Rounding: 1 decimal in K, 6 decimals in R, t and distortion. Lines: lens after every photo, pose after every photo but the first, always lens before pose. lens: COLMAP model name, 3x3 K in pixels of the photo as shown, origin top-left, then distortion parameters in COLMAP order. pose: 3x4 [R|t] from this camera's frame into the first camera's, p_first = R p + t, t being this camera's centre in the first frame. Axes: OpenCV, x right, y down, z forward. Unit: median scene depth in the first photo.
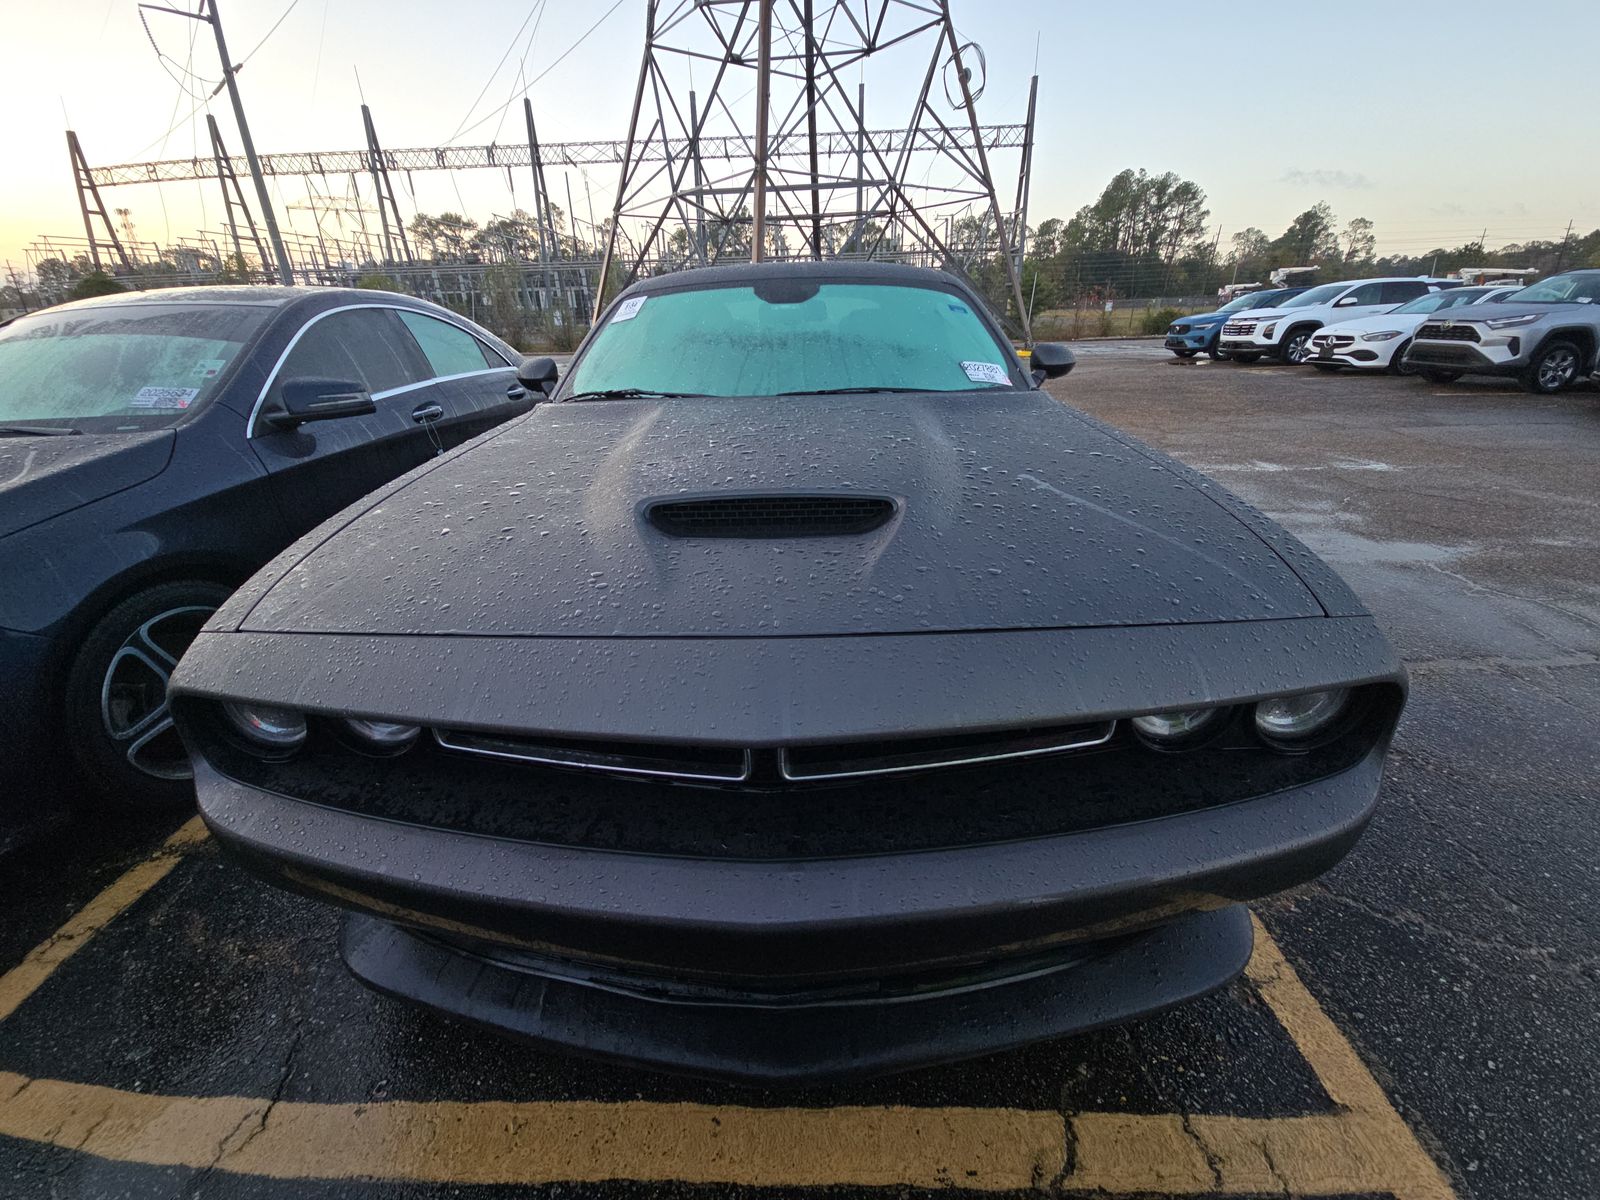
lens RADIAL K [[644.2, 0, 769.0], [0, 644.2, 595.2], [0, 0, 1]] dist [0.015299, -0.011819]
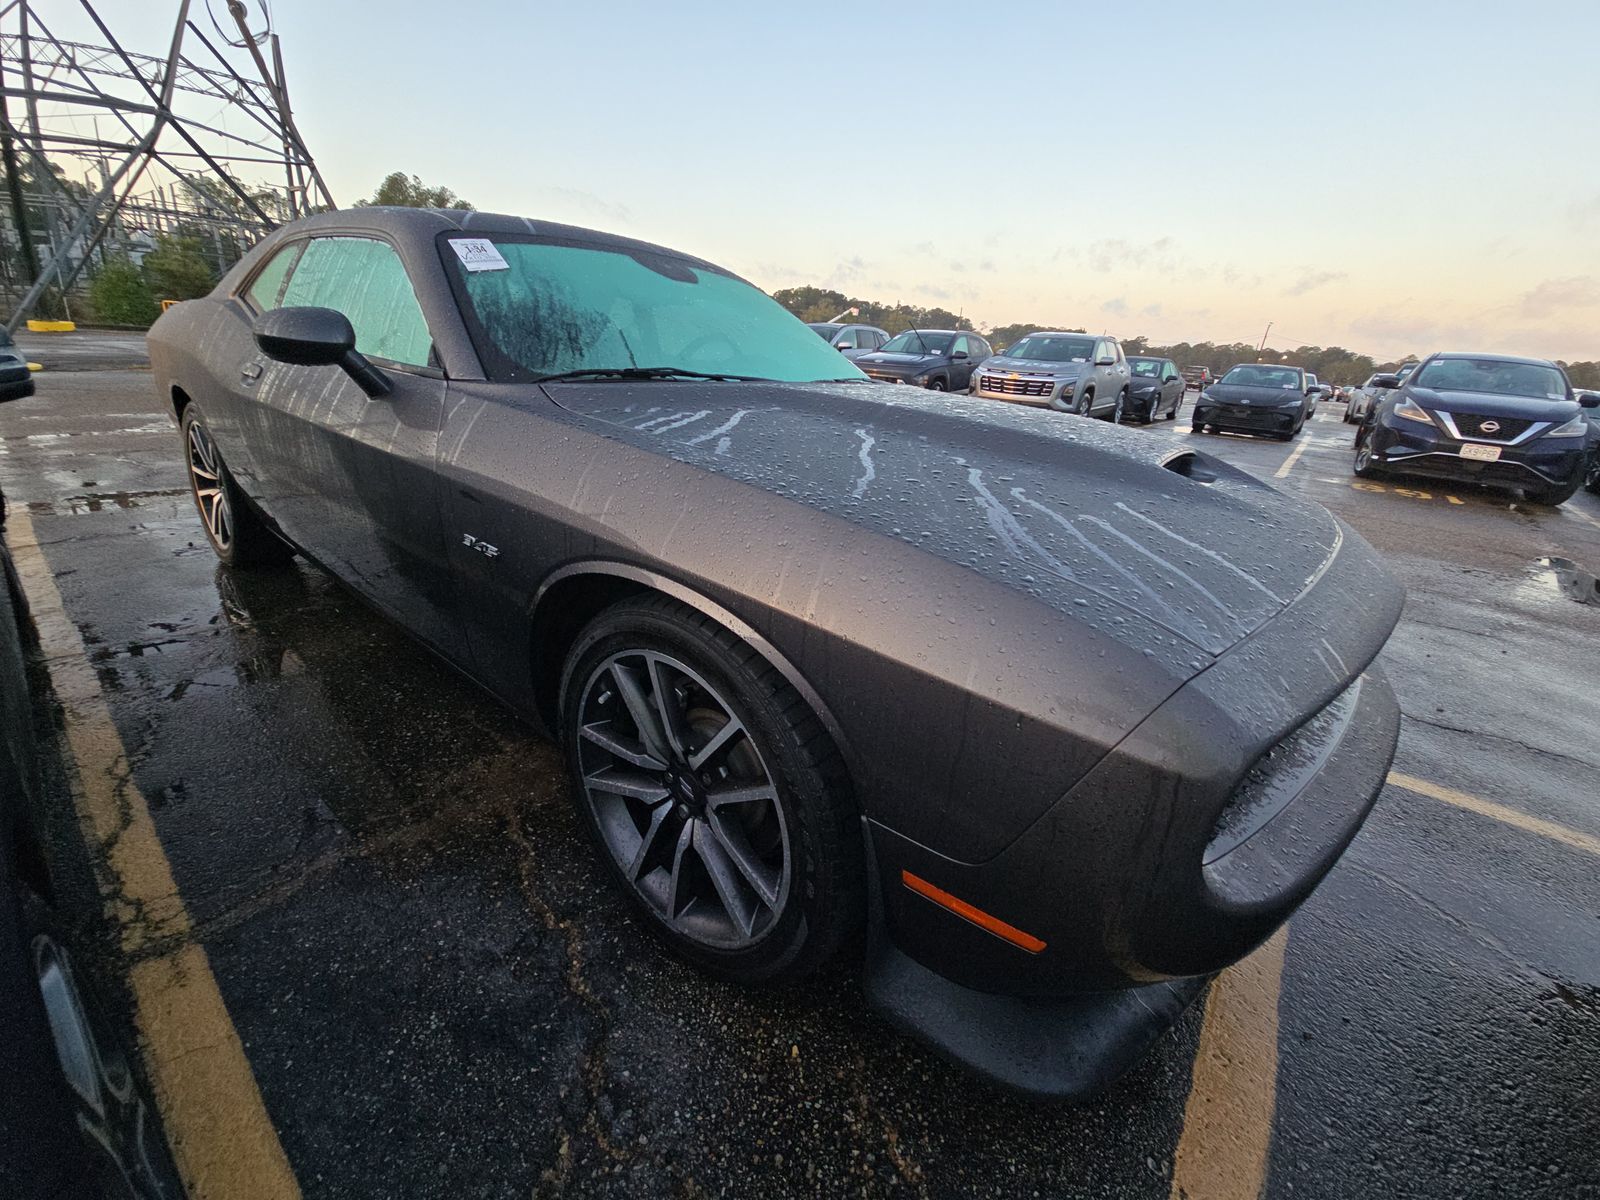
lens RADIAL K [[644.2, 0, 769.0], [0, 644.2, 595.2], [0, 0, 1]] dist [0.015299, -0.011819]
pose [[0.607622, -0.211598, 0.765521, -0.759601], [0.215686, 0.971597, 0.097362, -0.095329], [-0.764379, 0.105953, 0.636002, 0.410070]]
